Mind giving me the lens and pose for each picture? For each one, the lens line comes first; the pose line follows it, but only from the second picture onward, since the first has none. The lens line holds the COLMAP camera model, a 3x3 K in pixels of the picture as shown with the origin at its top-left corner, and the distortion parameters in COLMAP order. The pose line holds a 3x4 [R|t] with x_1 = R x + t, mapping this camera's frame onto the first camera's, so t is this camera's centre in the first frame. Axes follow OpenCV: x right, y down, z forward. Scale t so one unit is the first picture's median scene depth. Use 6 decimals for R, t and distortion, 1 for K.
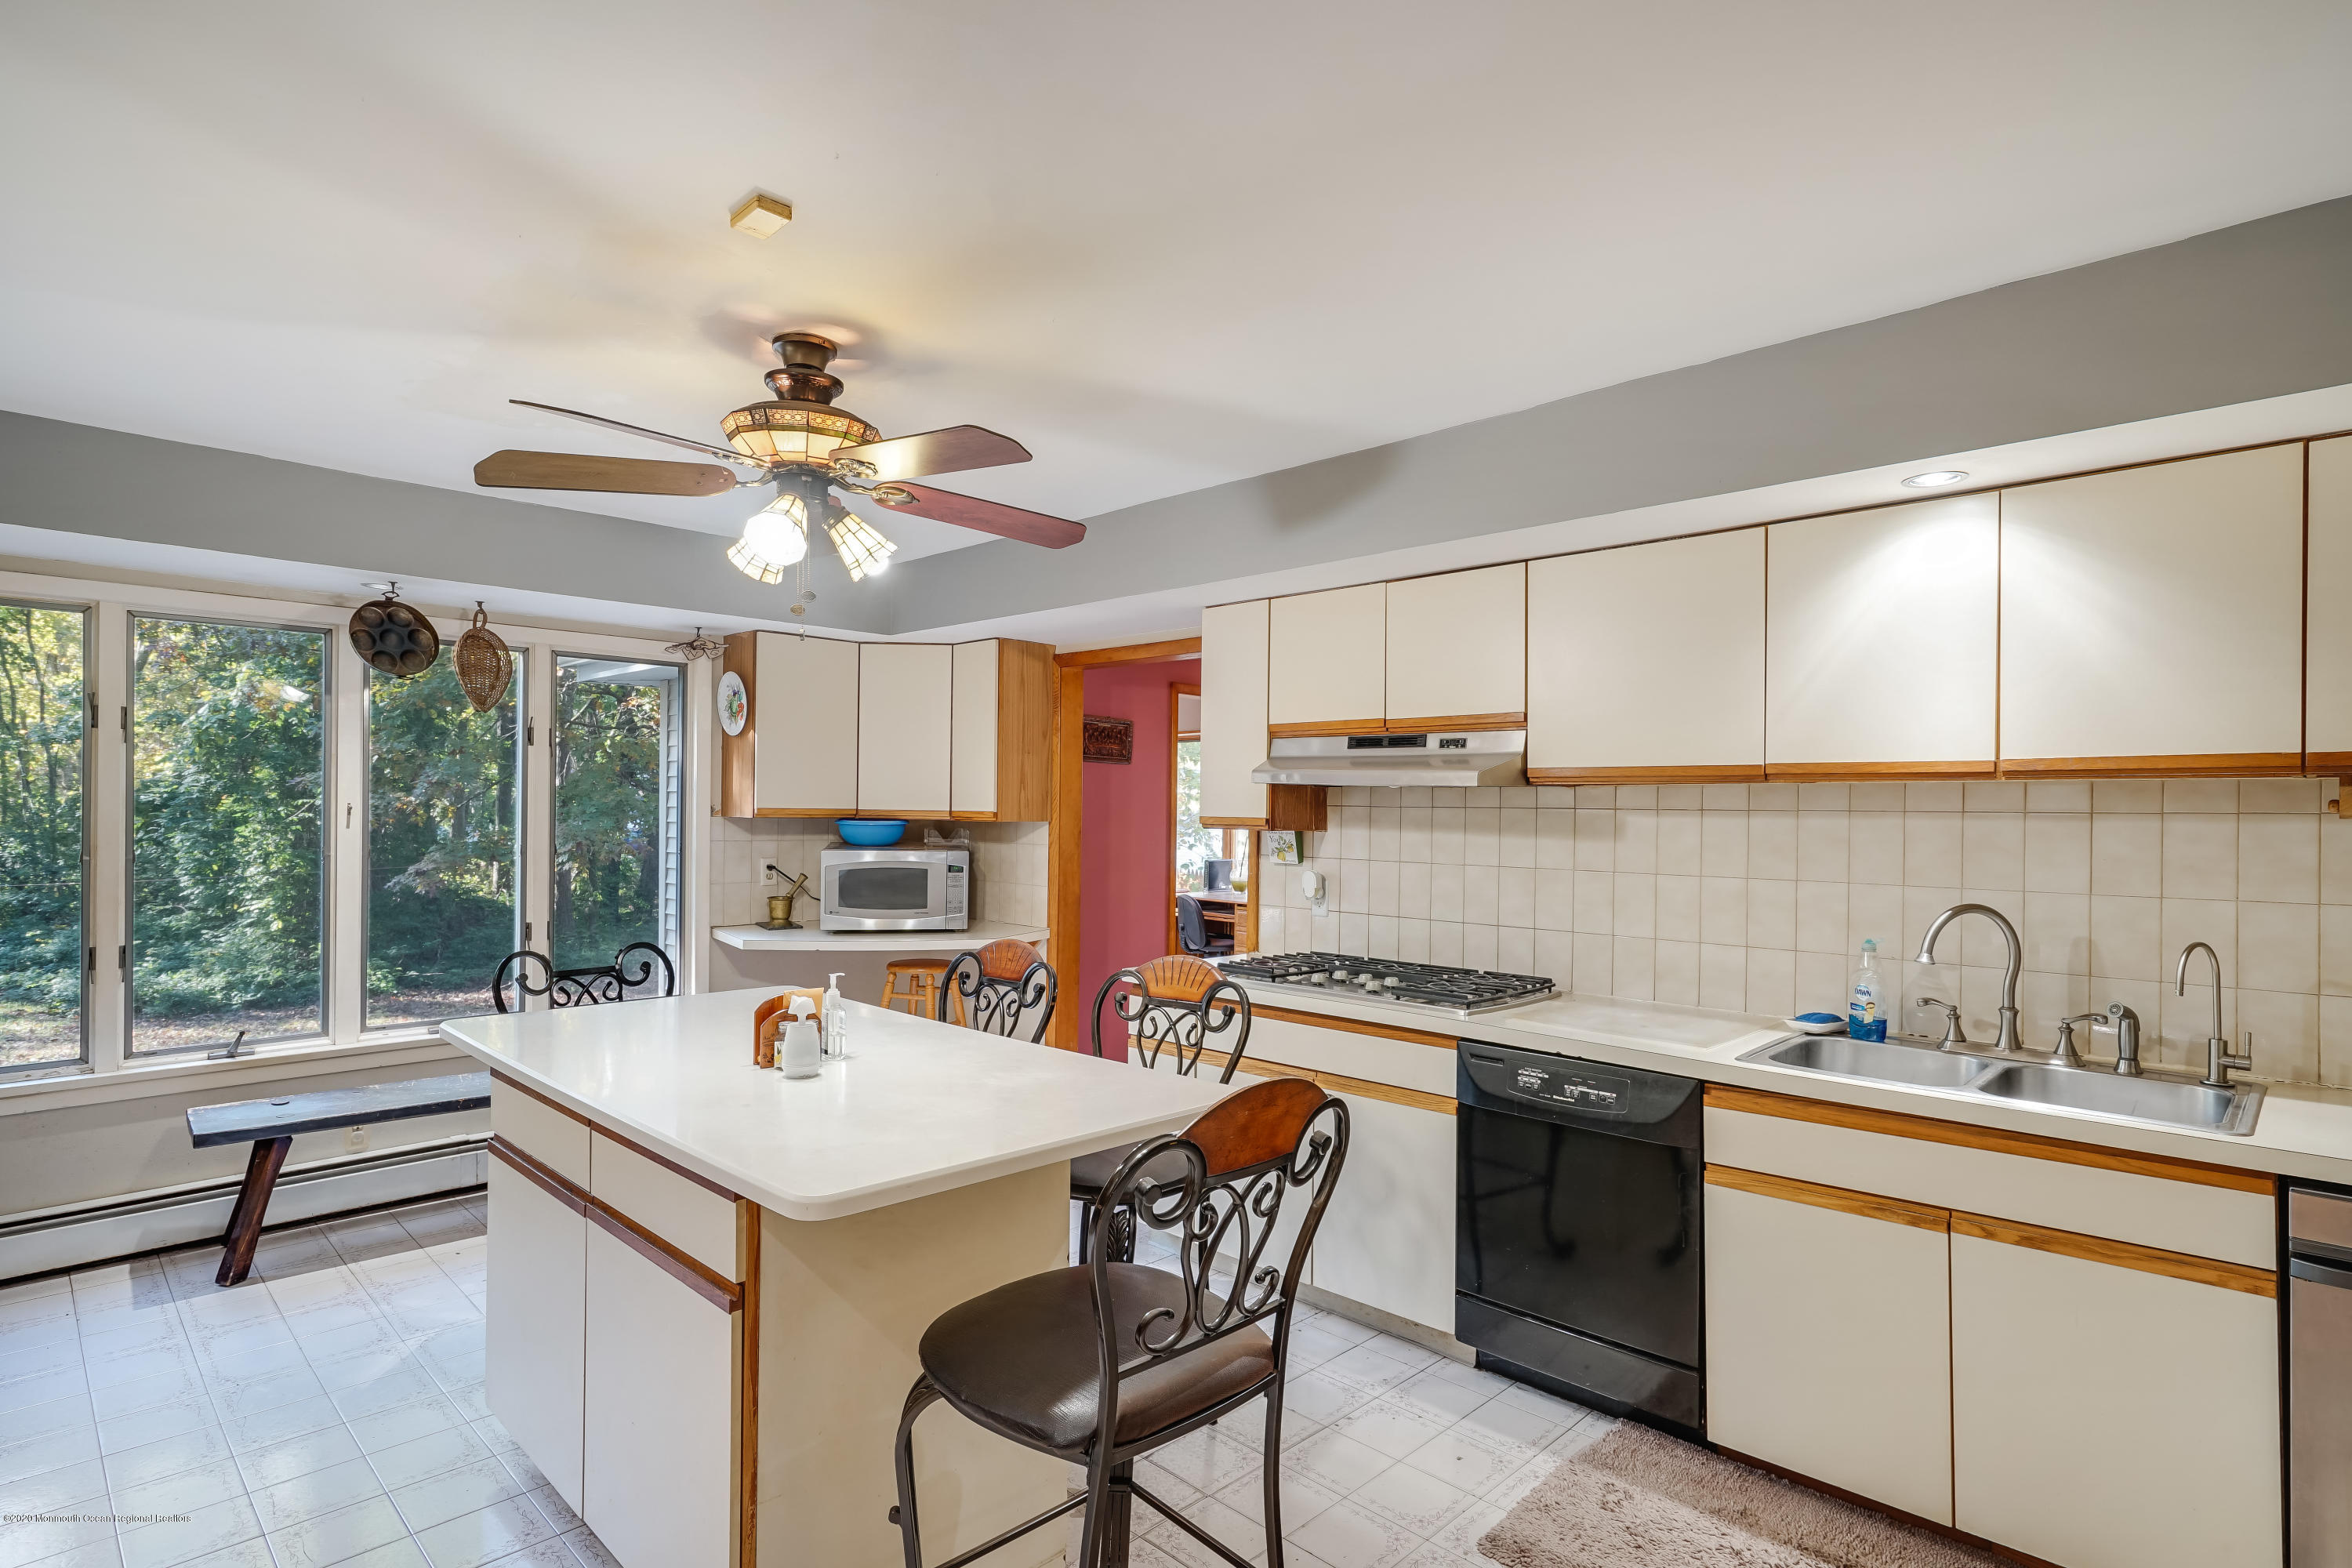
lens RADIAL K [[1214.2, 0, 1171.9], [0, 1214.2, 803.2], [0, 0, 1]] dist [0.016606, 0.000615]
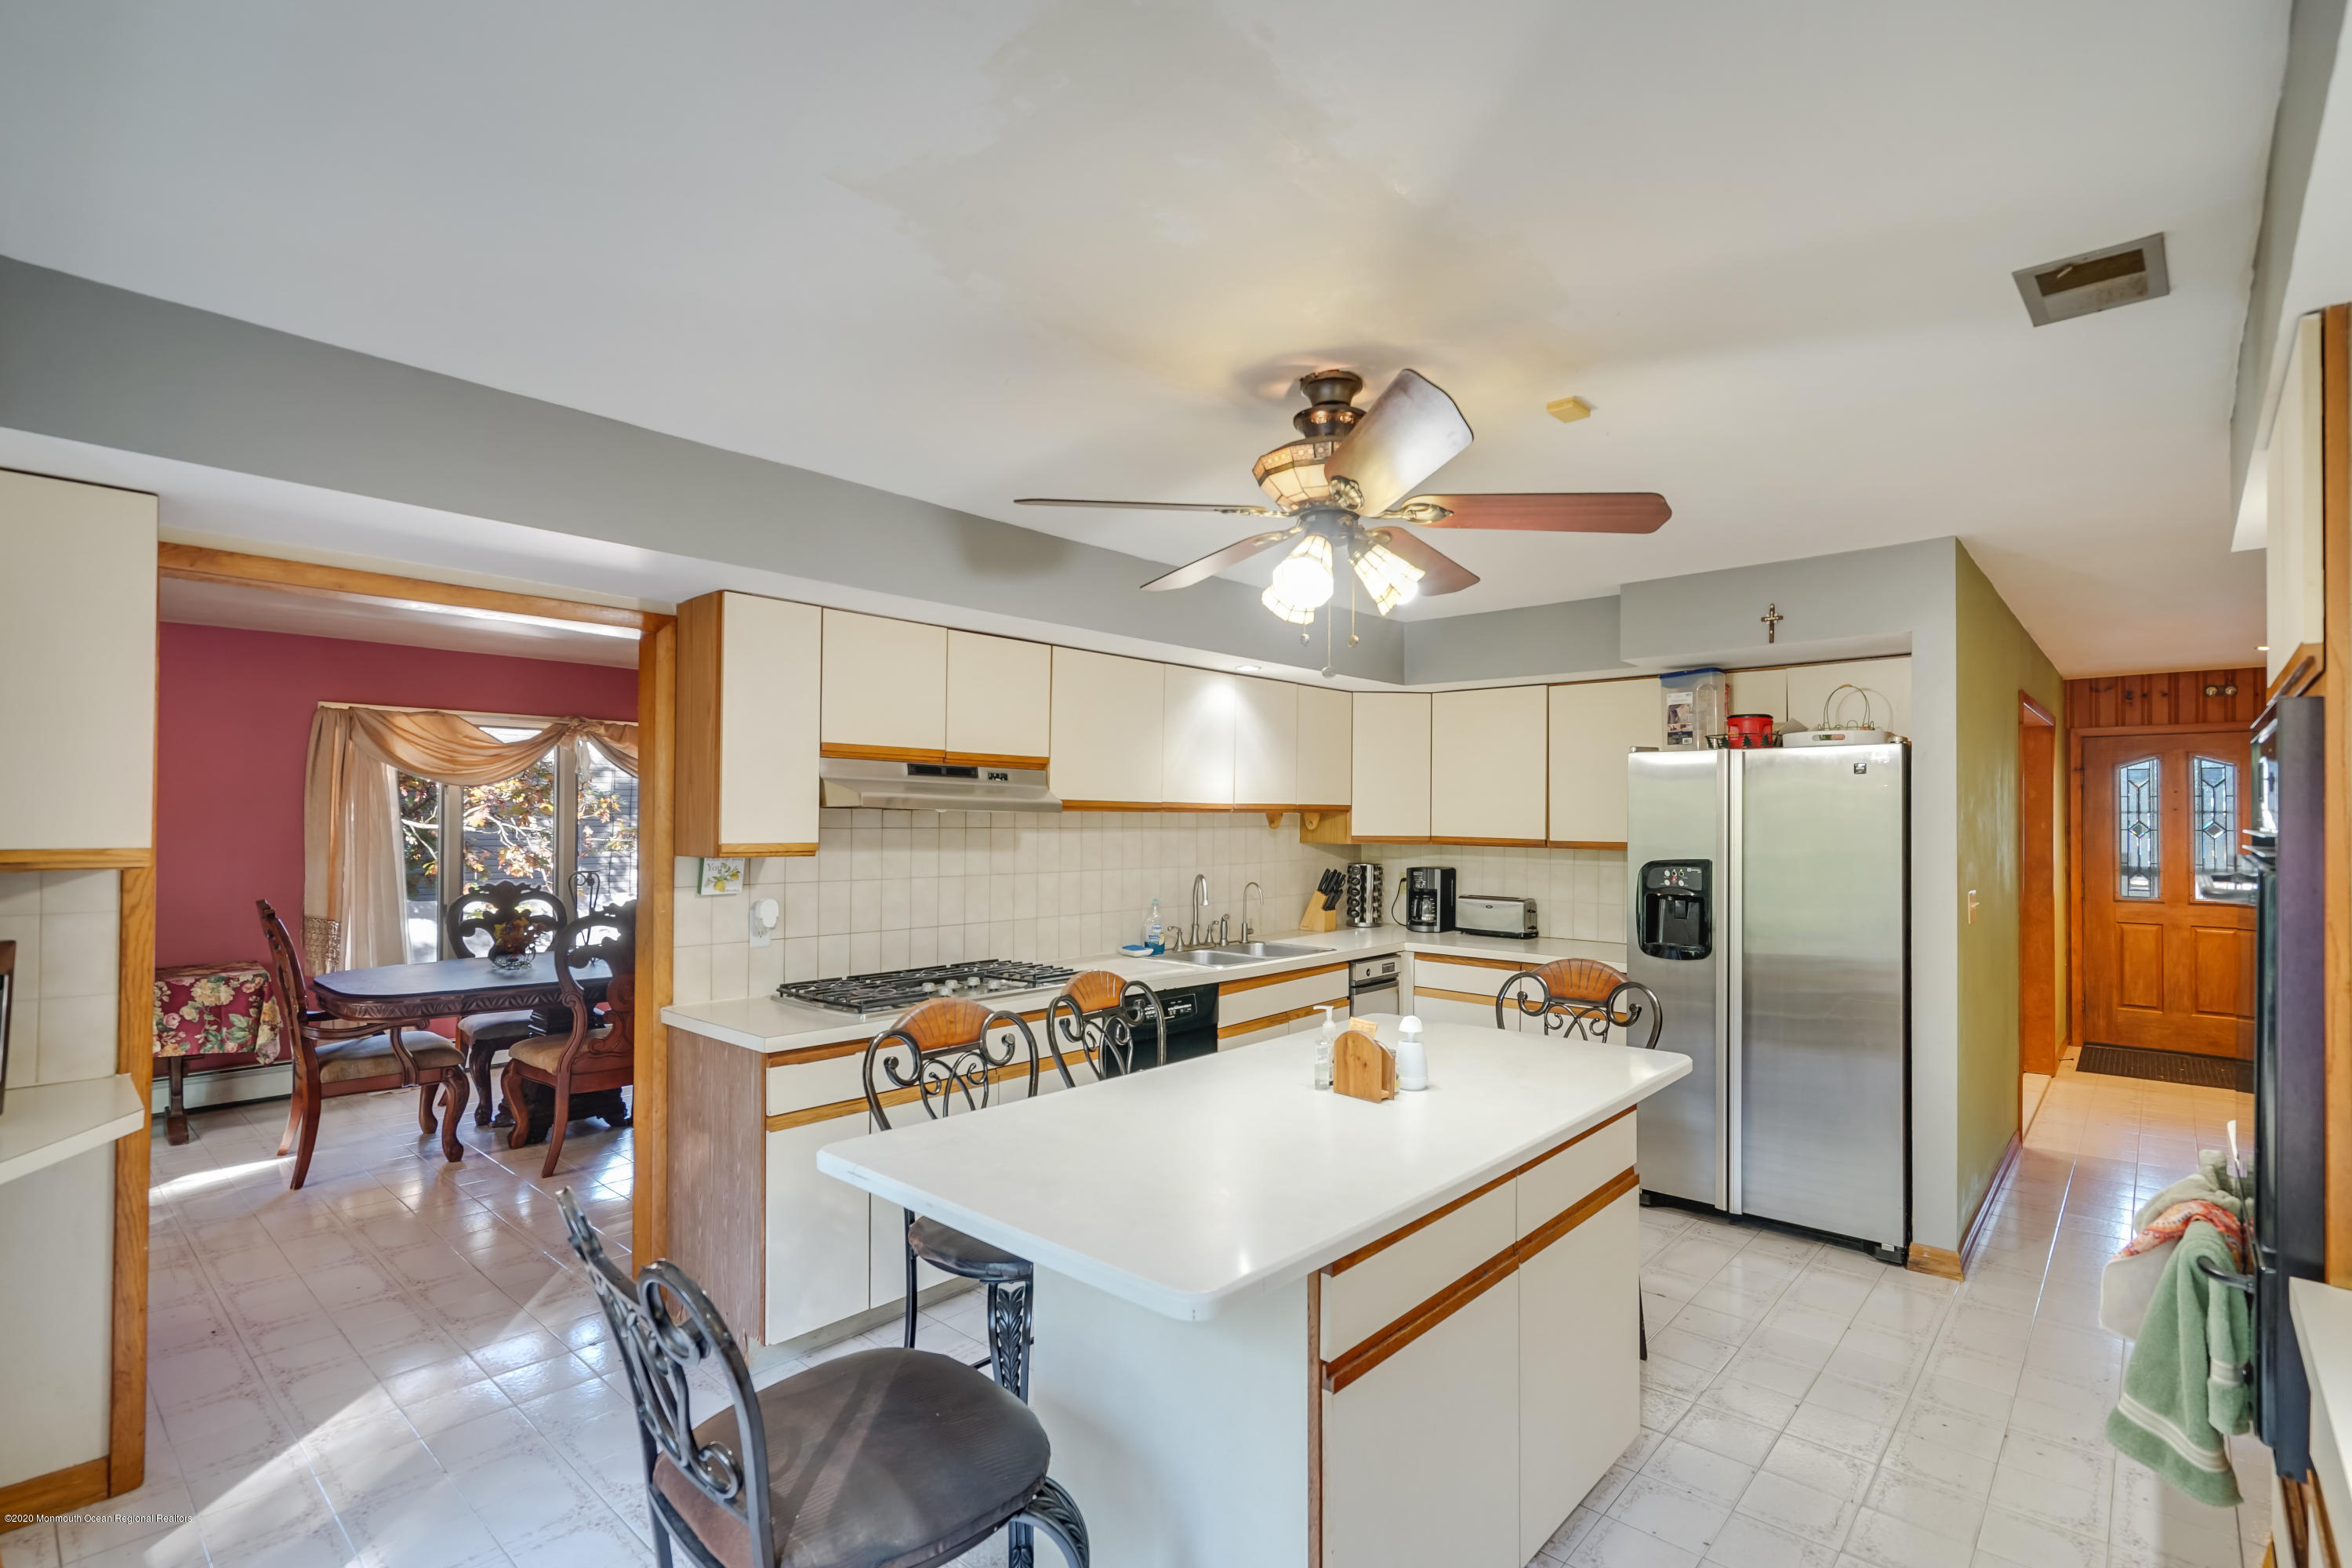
lens RADIAL K [[1134.1, 0, 1165.3], [0, 1134.1, 794.4], [0, 0, 1]] dist [-0.005049, 0.001618]
pose [[-0.064319, 0.010279, 0.997876, -0.899746], [-0.011821, 0.999869, -0.011061, -0.020449], [-0.997859, -0.012507, -0.064189, 0.881286]]
